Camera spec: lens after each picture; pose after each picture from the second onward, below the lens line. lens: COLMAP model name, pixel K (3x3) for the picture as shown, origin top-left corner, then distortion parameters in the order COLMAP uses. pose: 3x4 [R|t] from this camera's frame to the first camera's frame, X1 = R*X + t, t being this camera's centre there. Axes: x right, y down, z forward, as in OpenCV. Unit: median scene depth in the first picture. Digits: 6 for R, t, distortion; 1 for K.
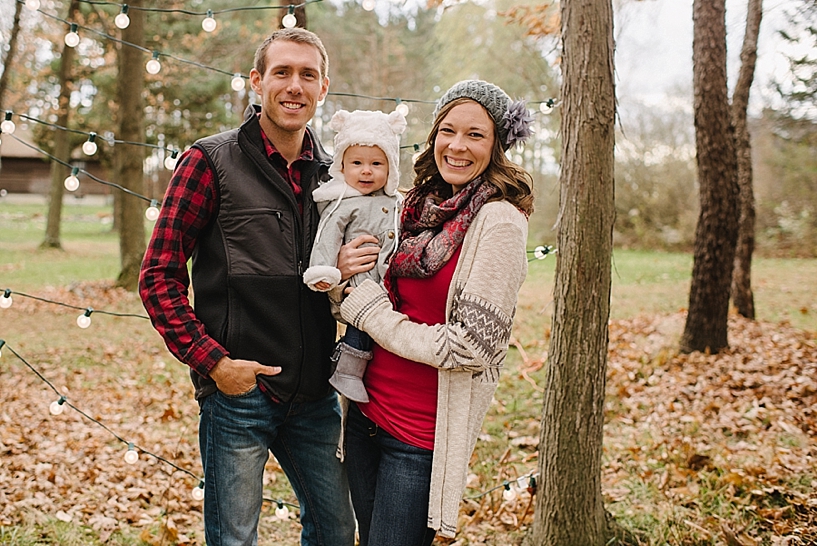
lens RADIAL K [[832.4, 0, 408.5], [0, 832.4, 273.0], [0, 0, 1]] dist [-0.004313, -0.005386]
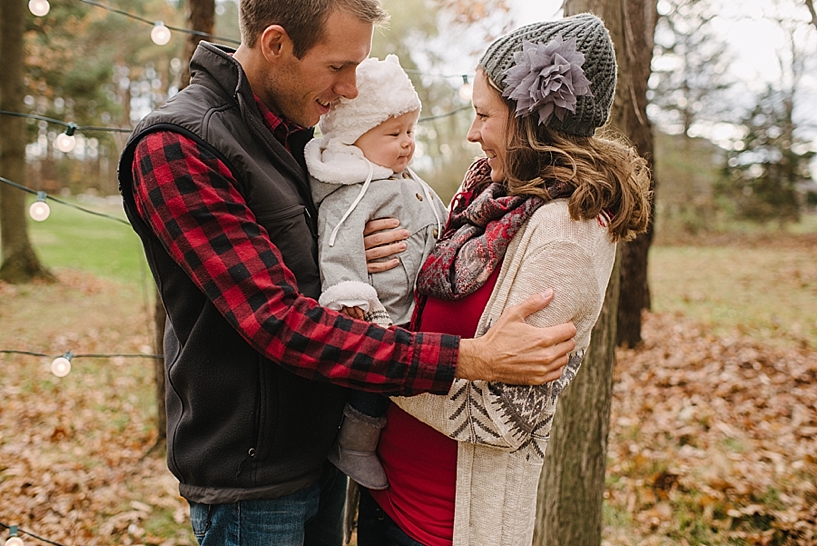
lens RADIAL K [[777.3, 0, 410.0], [0, 777.3, 269.7], [0, 0, 1]] dist [-0.012960, -0.003475]
pose [[0.988471, -0.004859, 0.151333, -0.048222], [0.002762, 0.999897, 0.014060, -0.015455], [-0.151385, -0.013480, 0.988383, 0.146400]]
